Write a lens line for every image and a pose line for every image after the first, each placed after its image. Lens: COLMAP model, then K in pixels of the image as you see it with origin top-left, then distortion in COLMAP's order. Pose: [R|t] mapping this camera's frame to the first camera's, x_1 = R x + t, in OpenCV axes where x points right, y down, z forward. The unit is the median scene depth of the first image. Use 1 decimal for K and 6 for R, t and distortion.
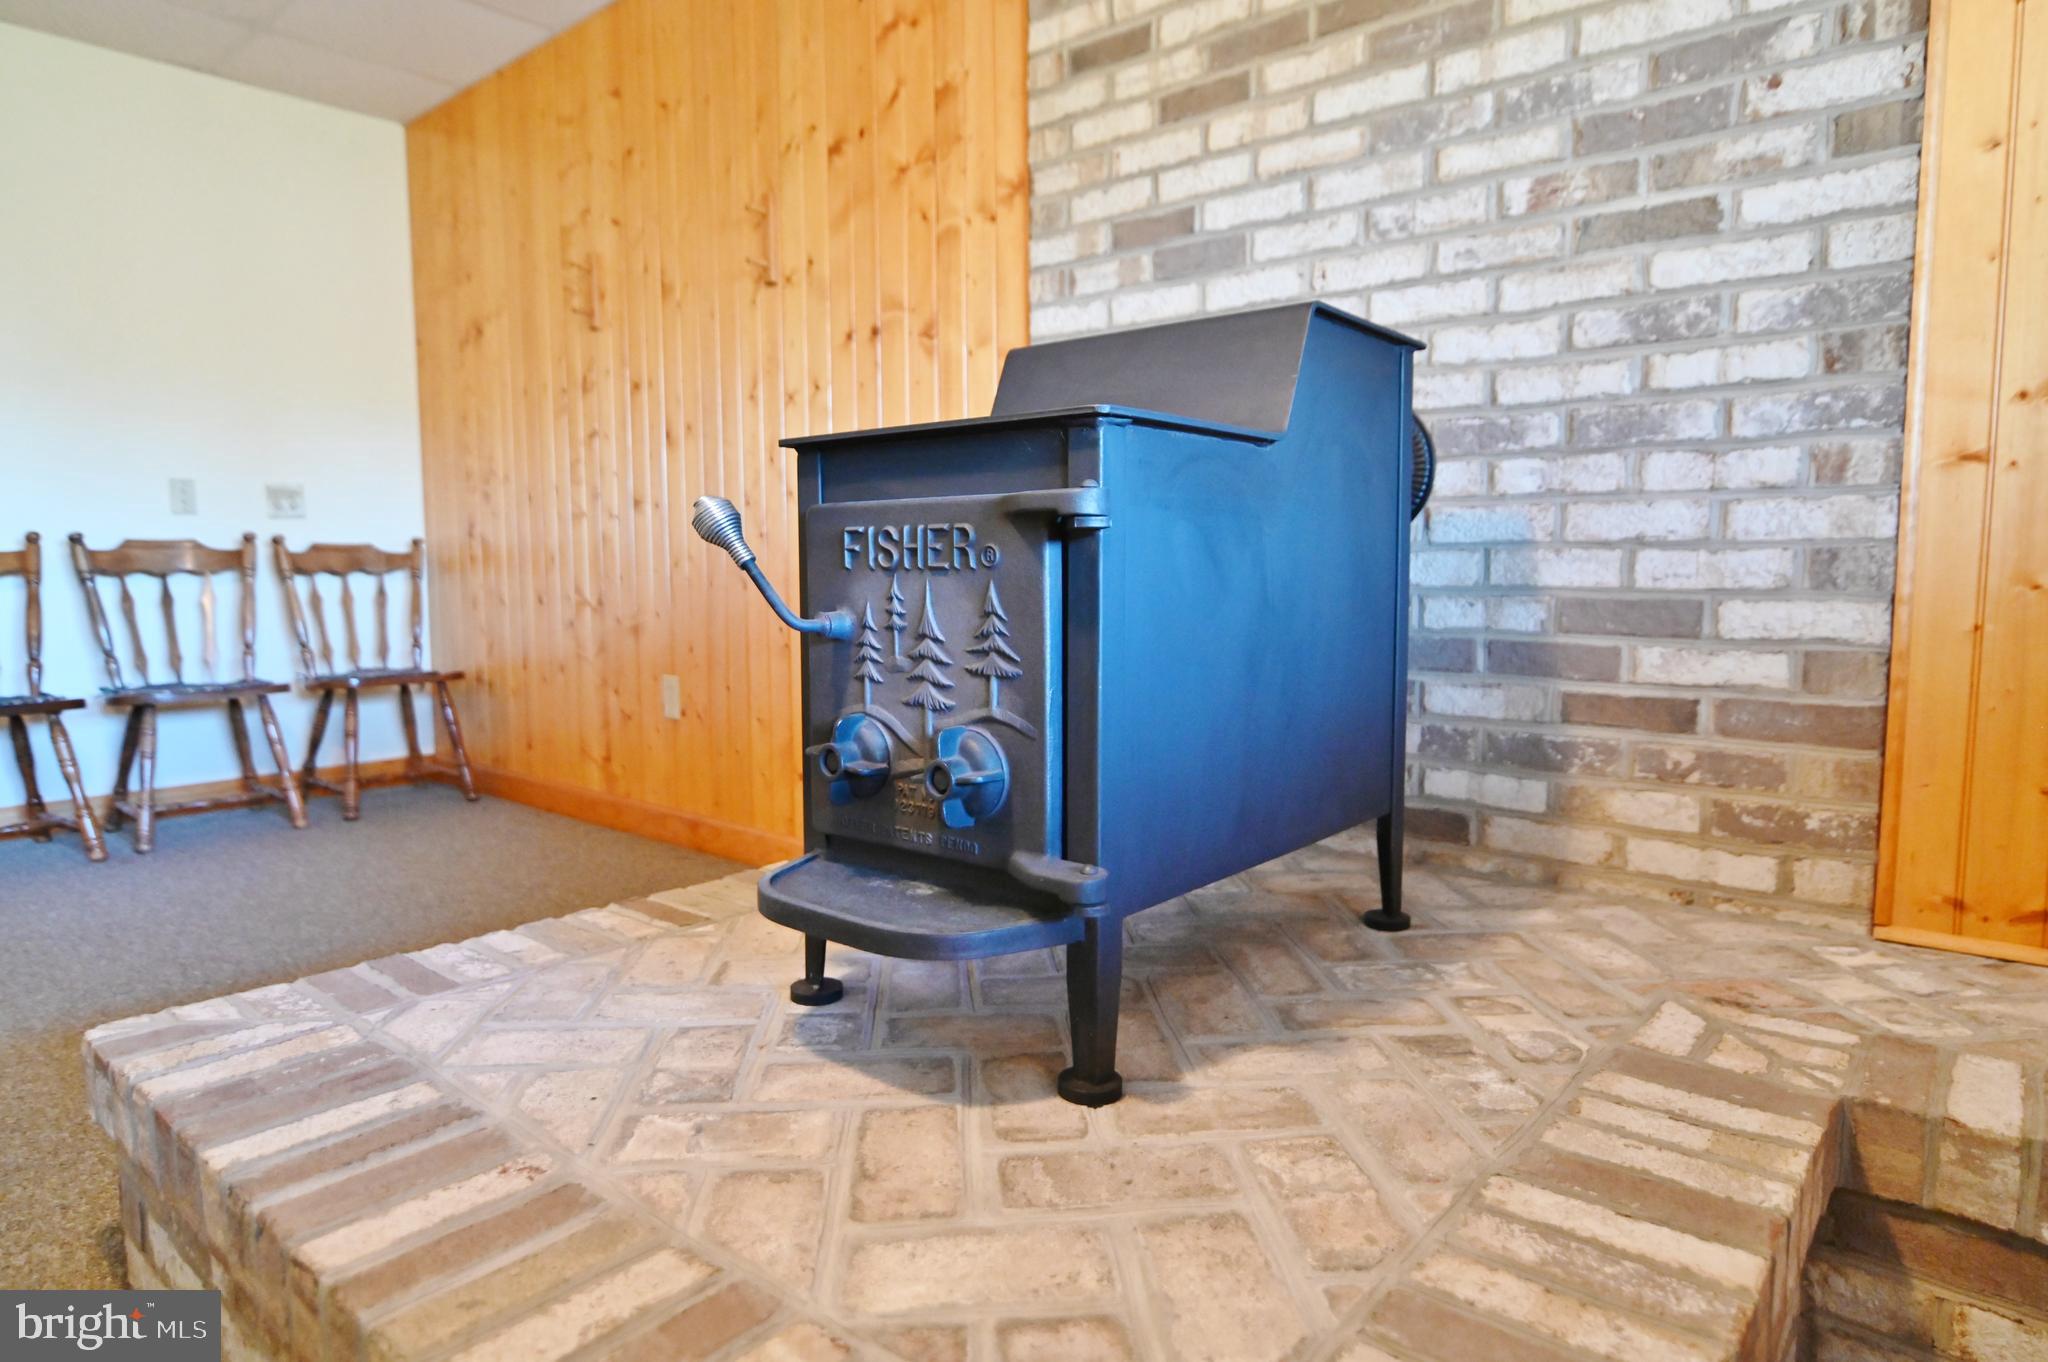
lens RADIAL K [[1187.8, 0, 1022.7], [0, 1187.8, 678.5], [0, 0, 1]] dist [-0.008515, -0.000872]
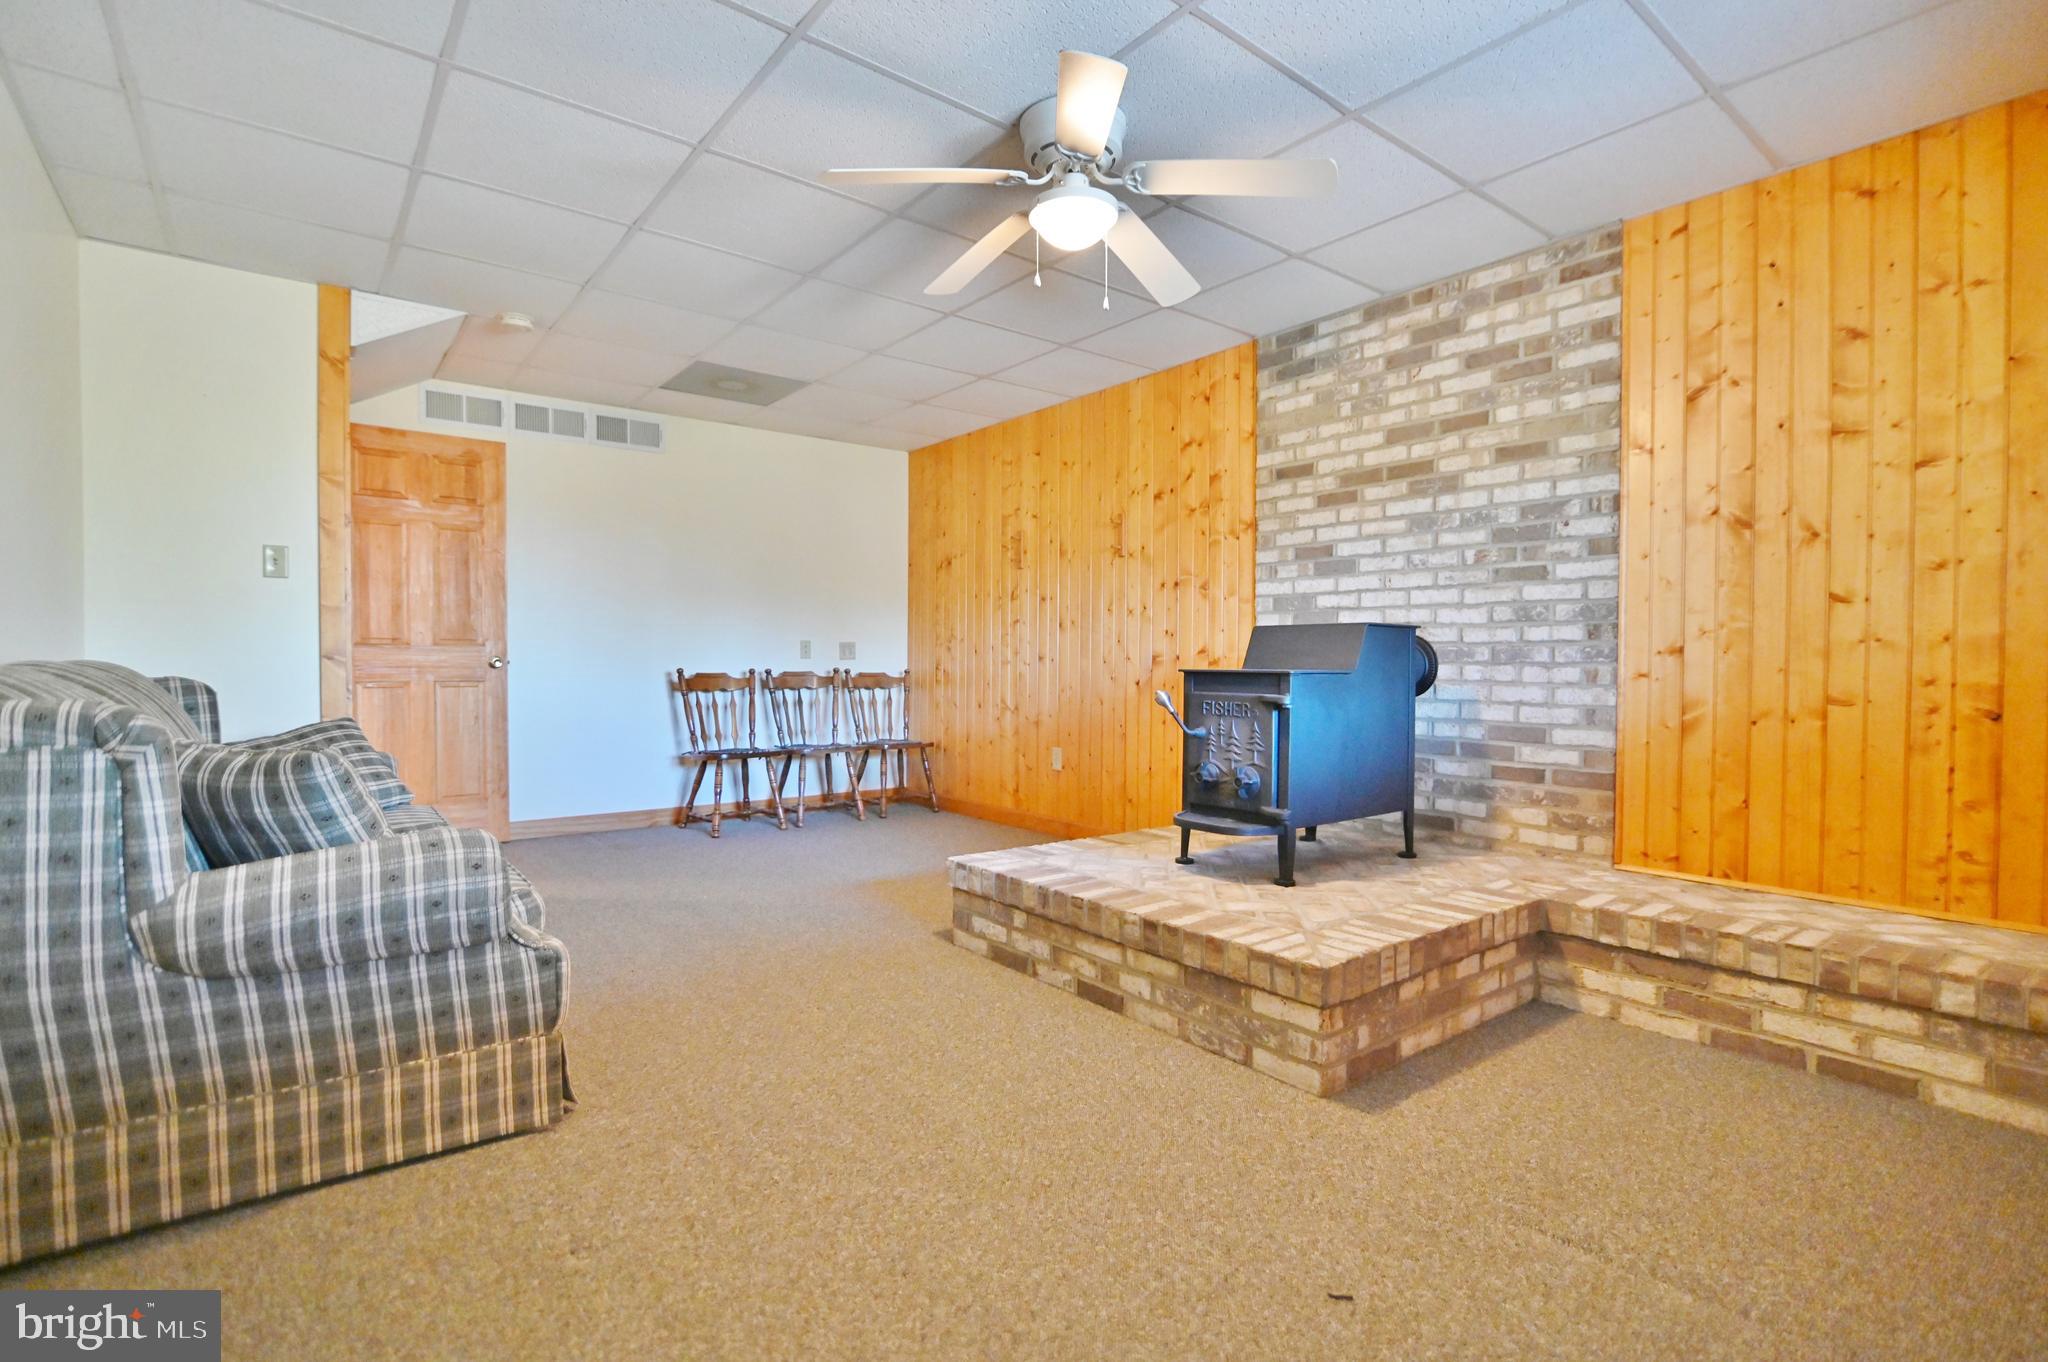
lens RADIAL K [[945.6, 0, 1026.3], [0, 945.6, 683.7], [0, 0, 1]] dist [-0.018287, -0.000856]
pose [[0.979859, 0.014467, -0.199166, -0.075785], [-0.029319, 0.996986, -0.071826, 0.011384], [0.197526, 0.076219, 0.977330, -0.989365]]
